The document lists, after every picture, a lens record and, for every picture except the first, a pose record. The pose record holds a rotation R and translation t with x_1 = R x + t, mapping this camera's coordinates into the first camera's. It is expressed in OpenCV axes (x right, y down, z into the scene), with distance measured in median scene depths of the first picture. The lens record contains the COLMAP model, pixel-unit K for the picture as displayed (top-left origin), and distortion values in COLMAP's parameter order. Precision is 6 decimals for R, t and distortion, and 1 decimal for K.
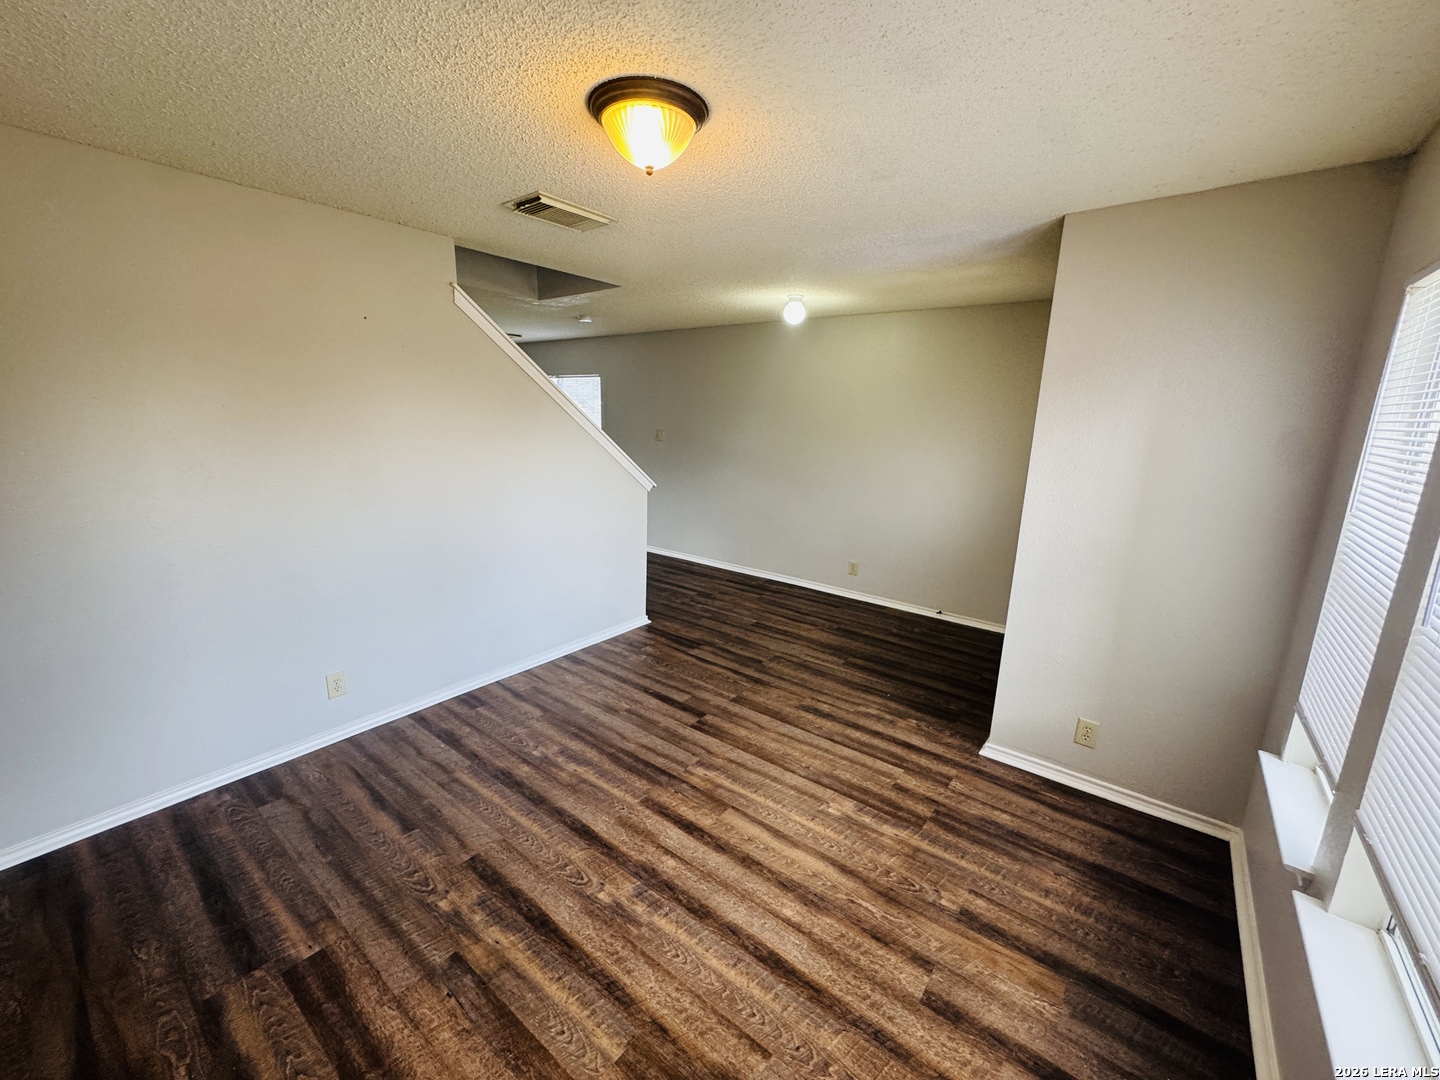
lens RADIAL K [[573.7, 0, 720.0], [0, 573.7, 540.0], [0, 0, 1]] dist [-0.003780, 0.000298]
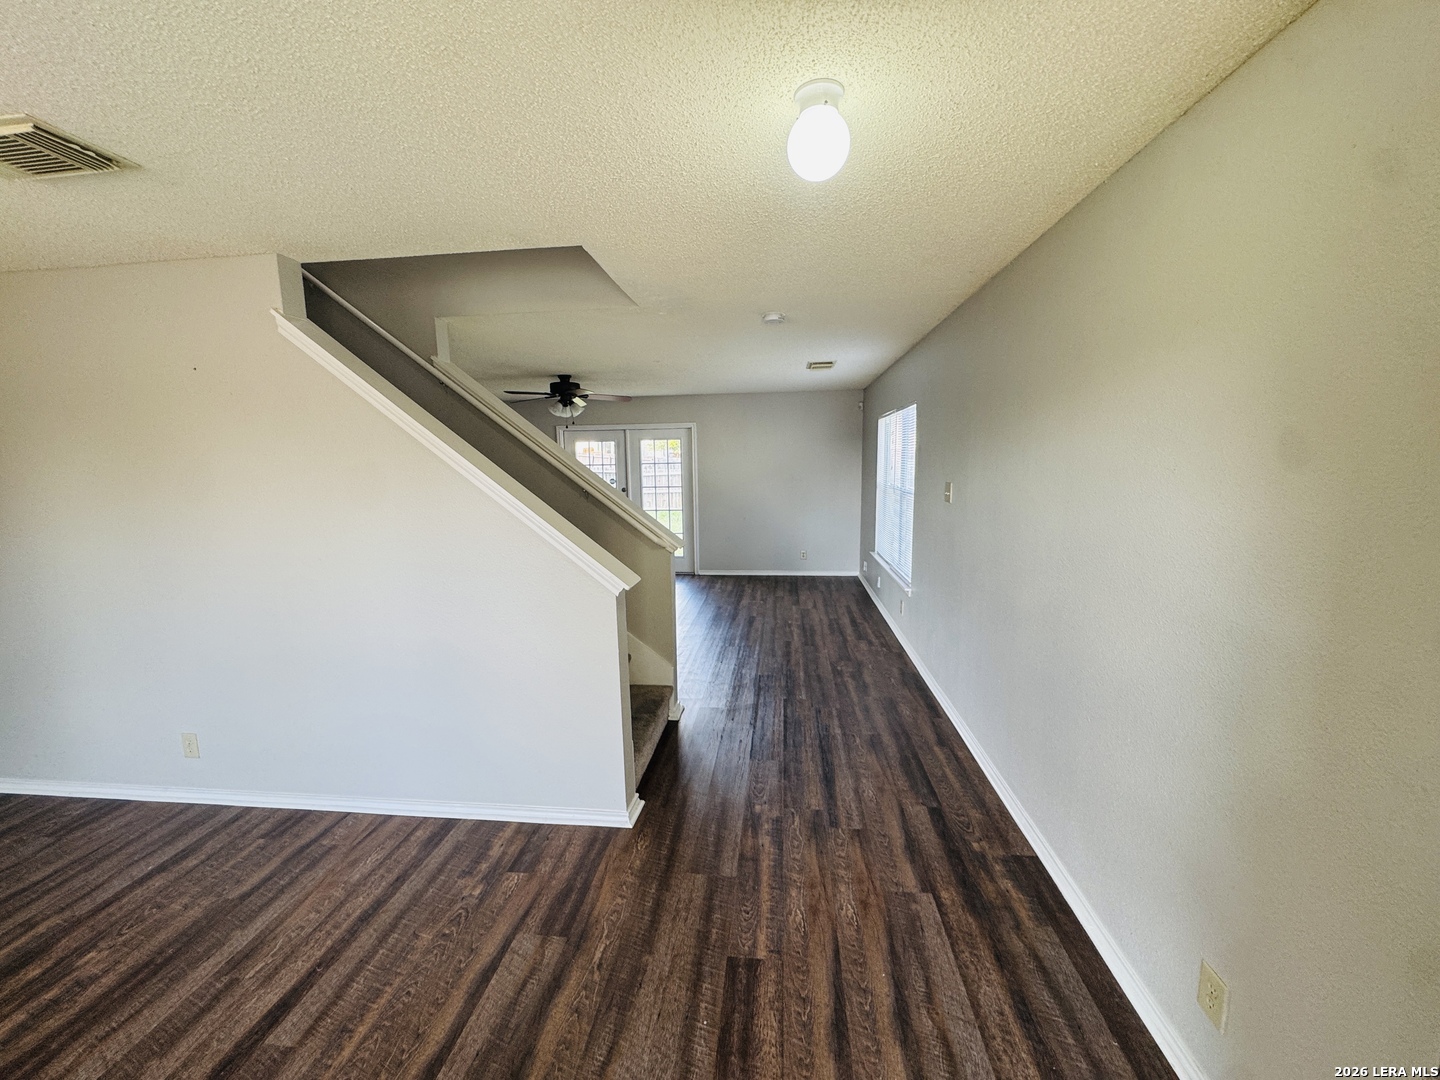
lens RADIAL K [[573.7, 0, 720.0], [0, 573.7, 540.0], [0, 0, 1]] dist [-0.003780, 0.000298]
pose [[0.521374, 0.082125, -0.849367, 0.556521], [-0.156891, 0.987616, -0.000813, -0.216398], [0.838782, 0.133682, 0.527801, 1.107039]]
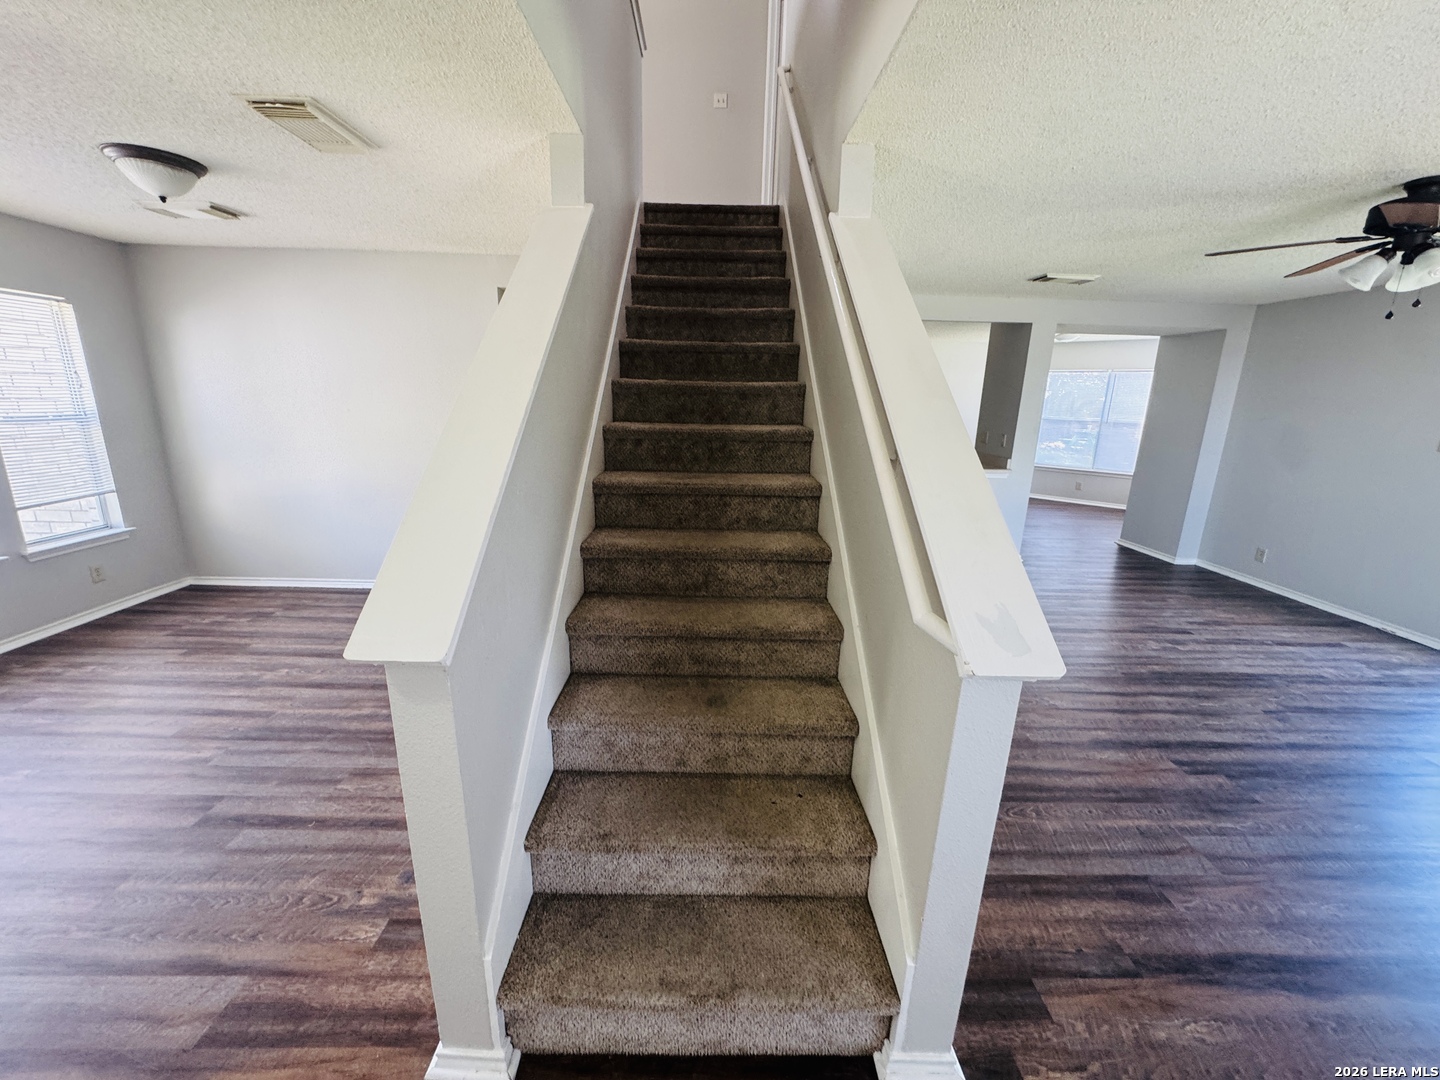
lens RADIAL K [[577.3, 0, 717.7], [0, 577.3, 537.8], [0, 0, 1]] dist [-0.005262, 0.000879]
pose [[-0.779430, 0.108074, -0.617097, -0.126622], [-0.180618, 0.904420, 0.386524, -0.372062], [0.599888, 0.412727, -0.685412, 1.757402]]
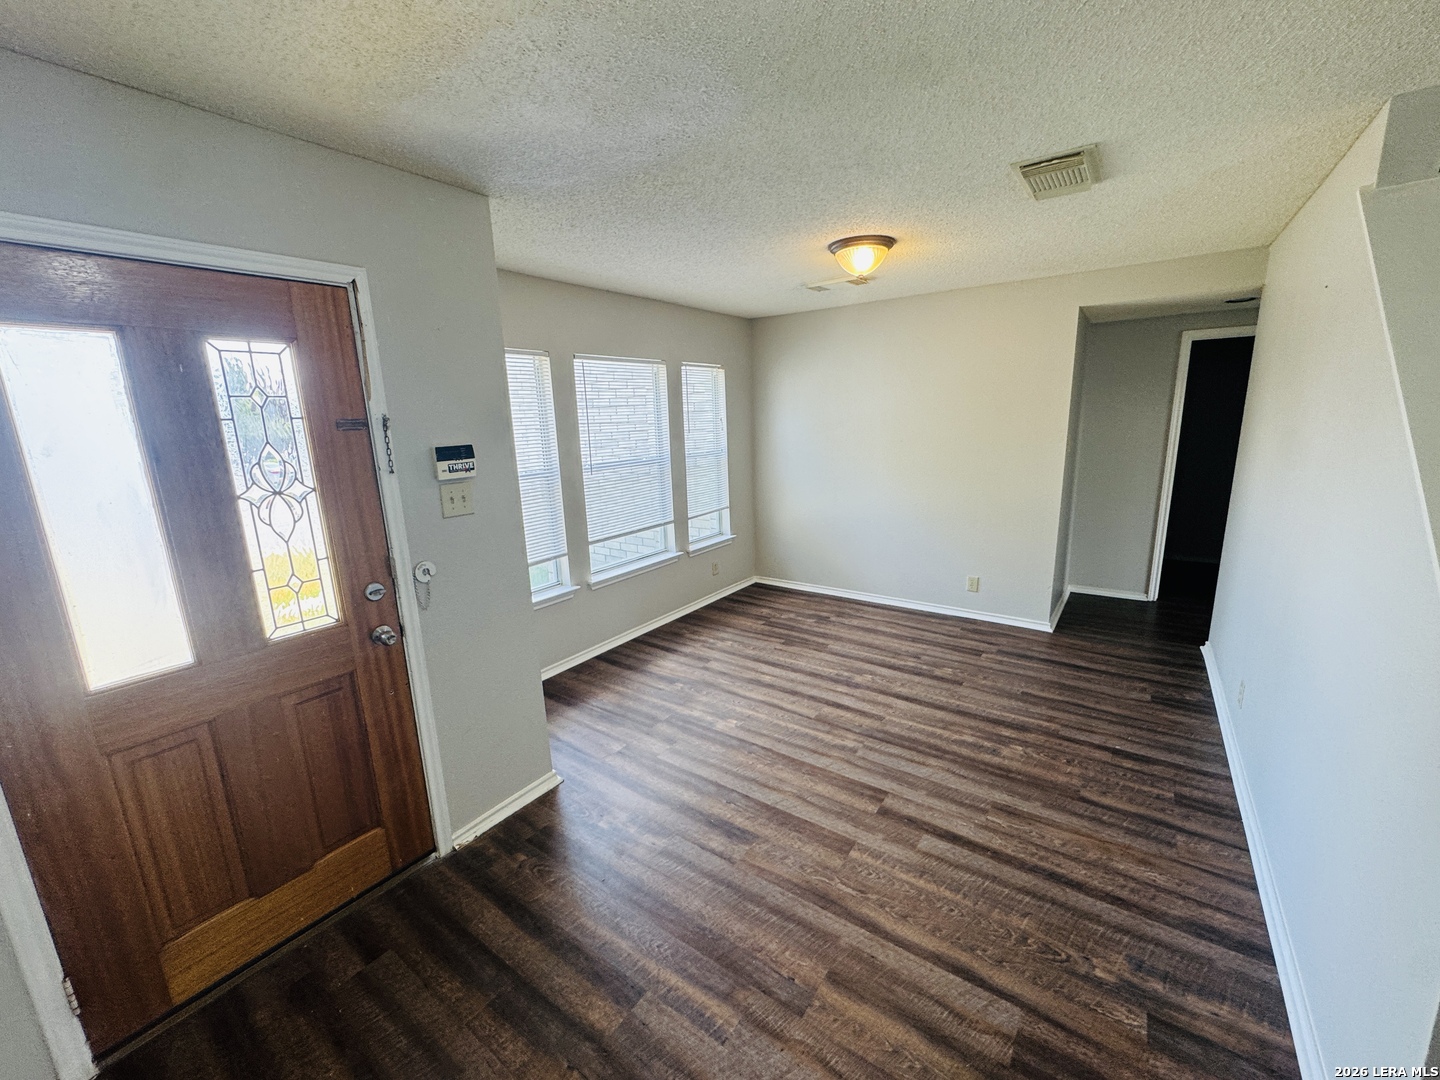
lens RADIAL K [[577.3, 0, 717.7], [0, 577.3, 537.8], [0, 0, 1]] dist [-0.005262, 0.000879]
pose [[-0.999421, 0.015332, -0.030384, 0.212540], [0.001208, 0.908202, 0.418530, -0.356454], [0.034012, 0.418250, -0.907695, 1.604467]]
